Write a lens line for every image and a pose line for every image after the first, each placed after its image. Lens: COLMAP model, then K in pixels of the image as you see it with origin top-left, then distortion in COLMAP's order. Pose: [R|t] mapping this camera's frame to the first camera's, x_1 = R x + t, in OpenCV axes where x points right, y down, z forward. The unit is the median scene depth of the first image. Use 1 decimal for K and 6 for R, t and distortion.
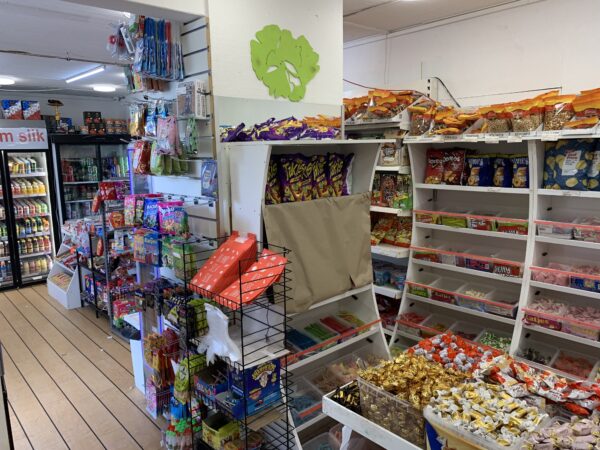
lens RADIAL K [[456.8, 0, 300.1], [0, 456.8, 223.3], [0, 0, 1]] dist [0.021314, -0.021989]
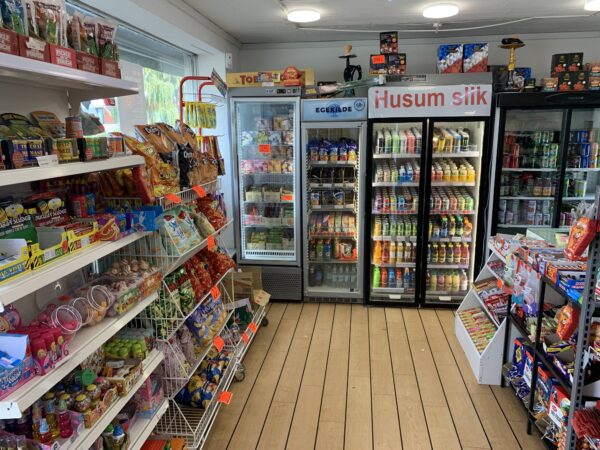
lens RADIAL K [[456.8, 0, 300.0], [0, 456.8, 225.2], [0, 0, 1]] dist [0.021314, -0.021989]
pose [[0.645608, 0.159513, -0.746824, -0.204936], [-0.122580, 0.986907, 0.104824, -0.042725], [0.753767, 0.023871, 0.656708, 0.360990]]
